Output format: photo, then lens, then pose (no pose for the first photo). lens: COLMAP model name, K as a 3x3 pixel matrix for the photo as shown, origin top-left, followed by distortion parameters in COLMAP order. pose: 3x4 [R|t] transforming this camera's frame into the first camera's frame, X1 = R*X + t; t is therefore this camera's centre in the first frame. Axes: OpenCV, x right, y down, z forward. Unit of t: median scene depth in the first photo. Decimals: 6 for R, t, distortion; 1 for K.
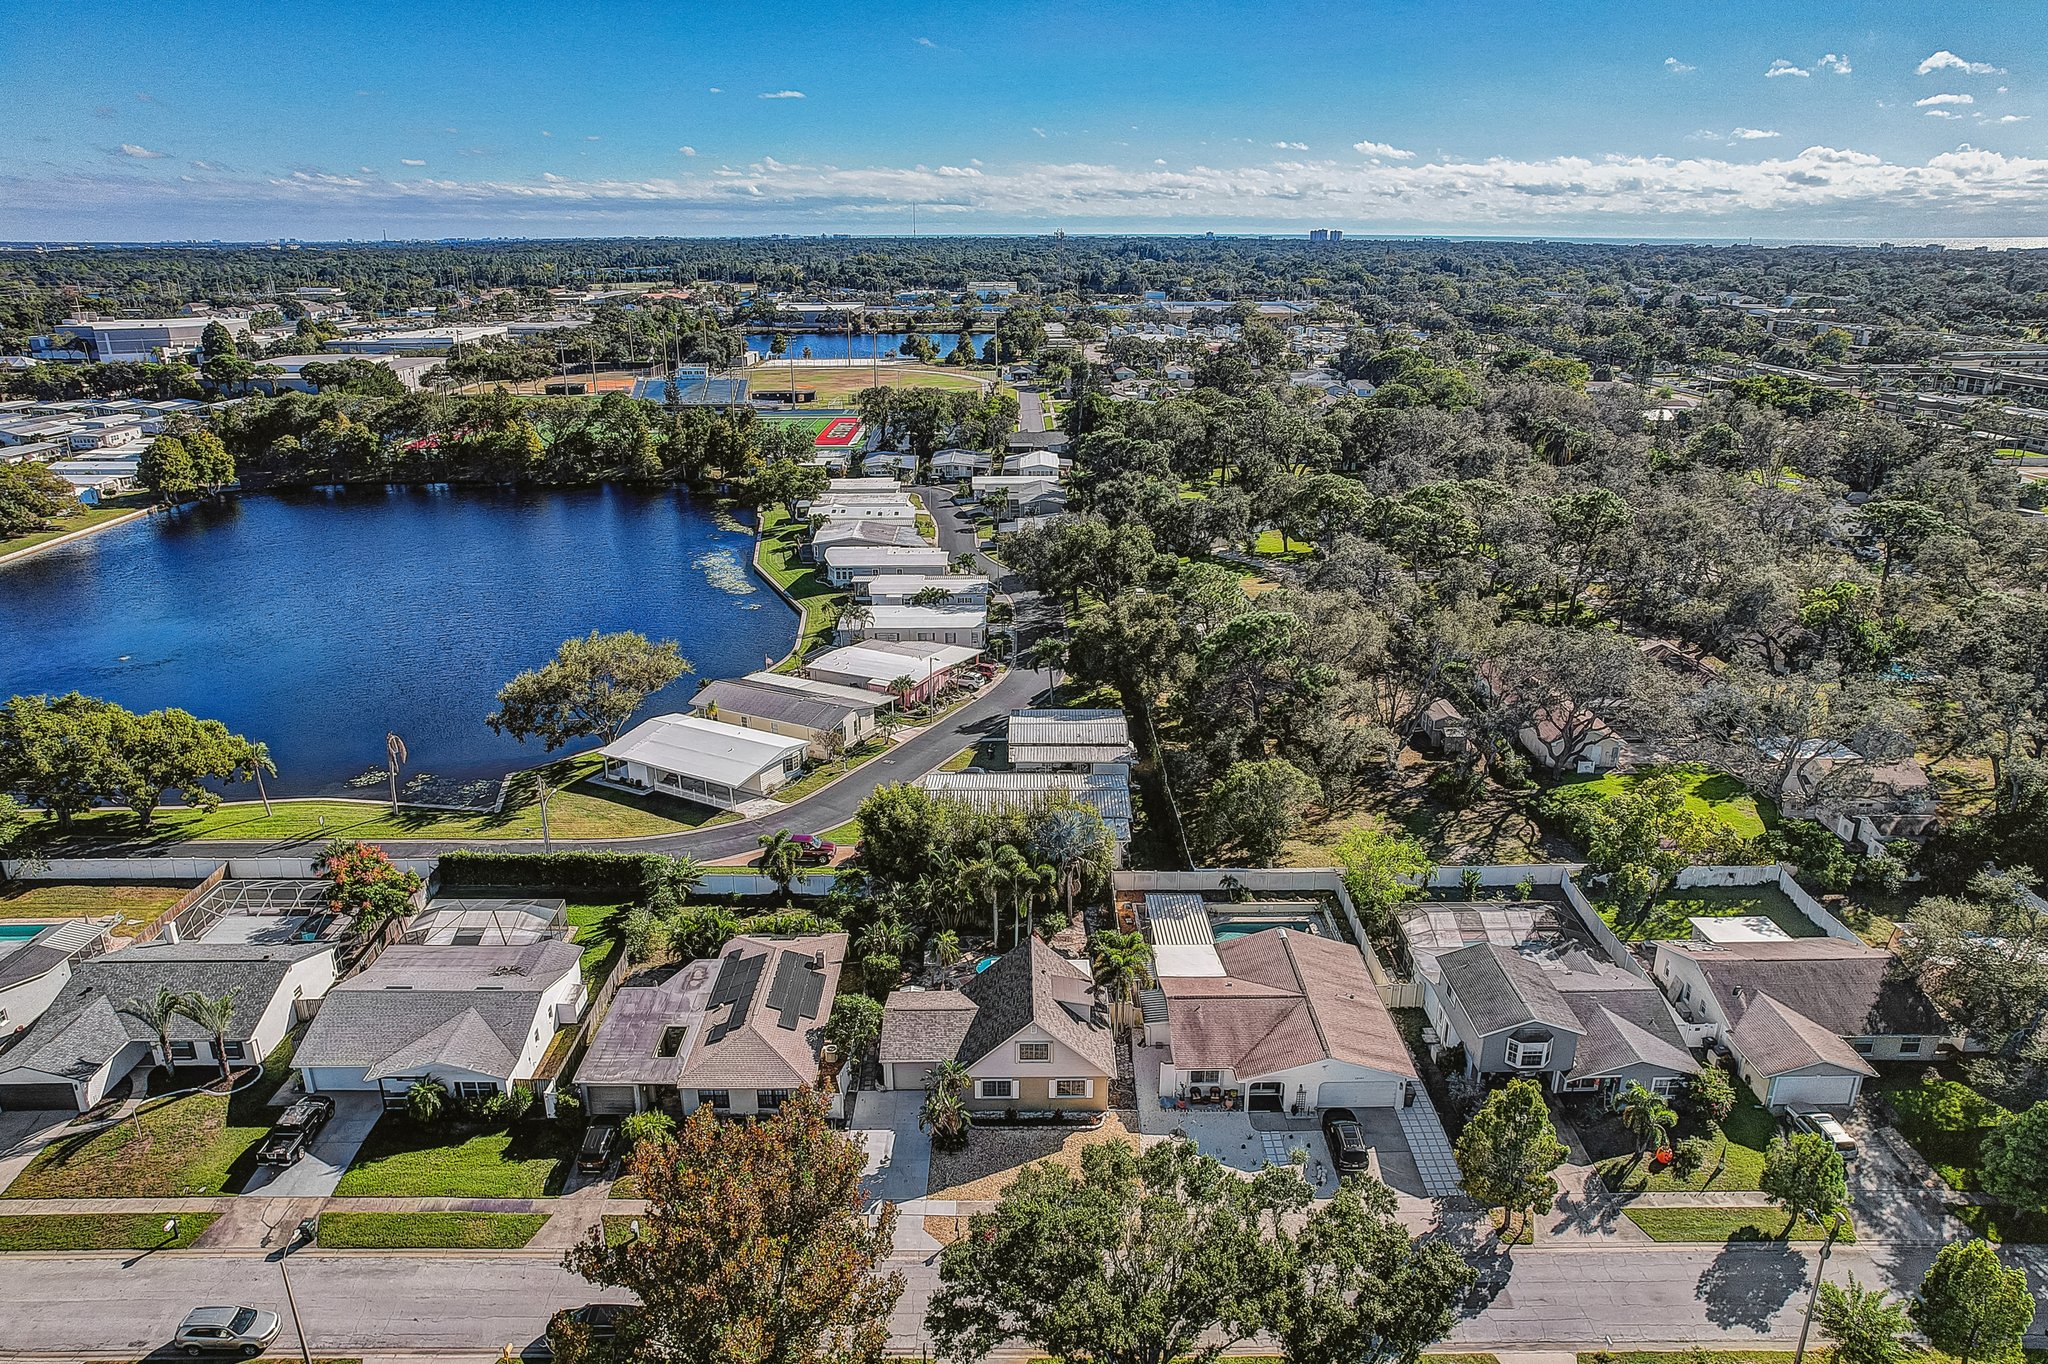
lens RADIAL K [[1321.2, 0, 1024.0], [0, 1321.2, 682.0], [0, 0, 1]] dist [-0.075735, 0.070070]
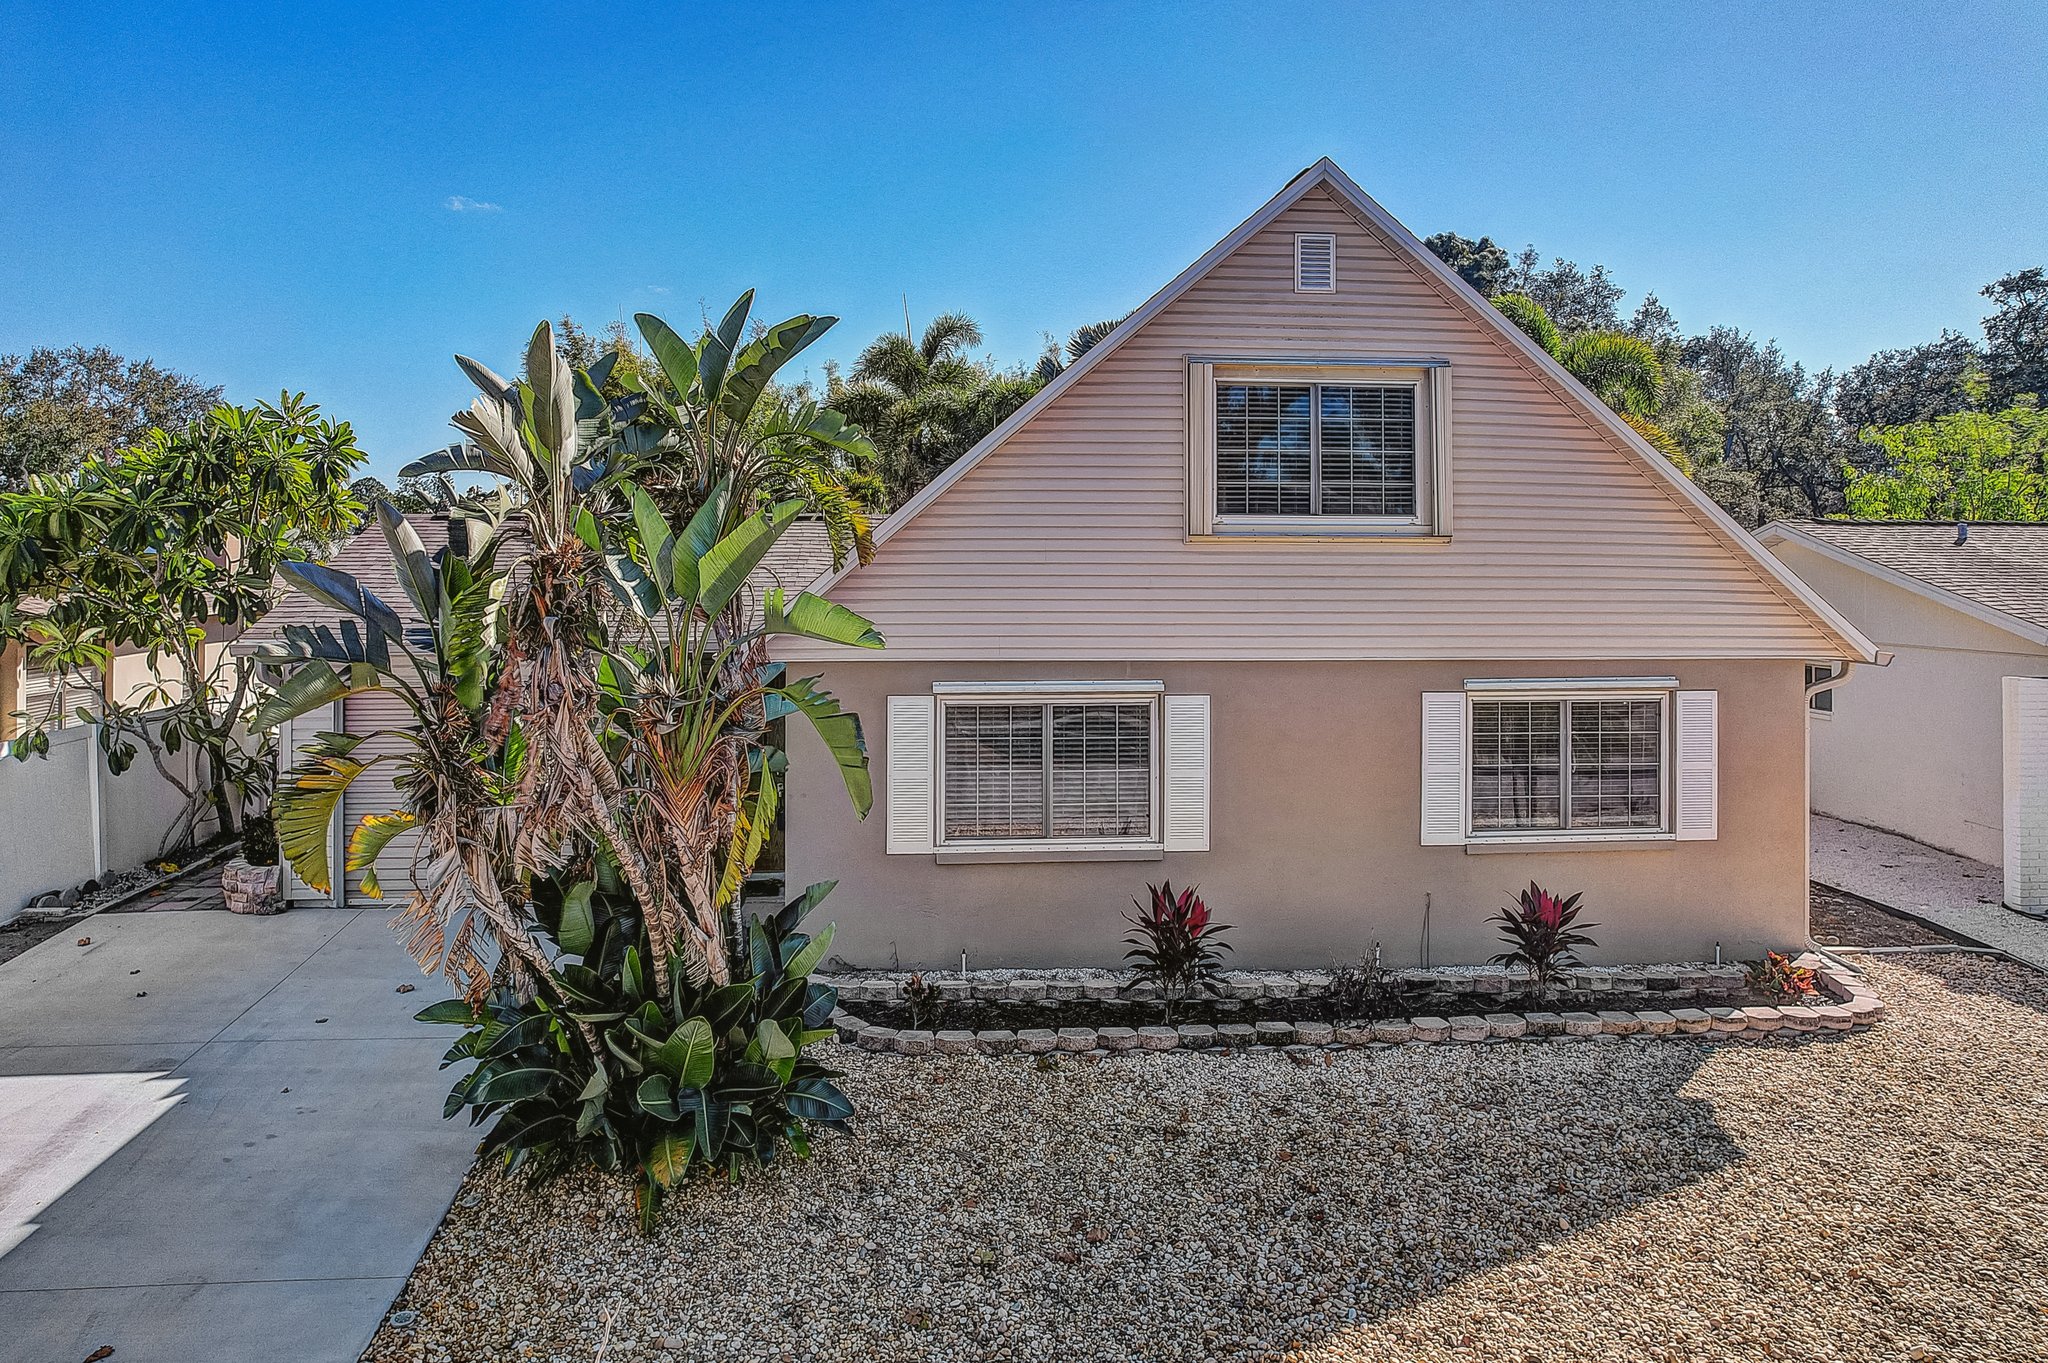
lens RADIAL K [[1361.5, 0, 999.6], [0, 1361.5, 557.9], [0, 0, 1]] dist [-0.072043, 0.052471]
pose [[0.997892, 0.001095, 0.064893, -0.029474], [0.020748, 0.942006, -0.334953, 0.281635], [-0.061496, 0.335593, 0.939998, 0.720634]]
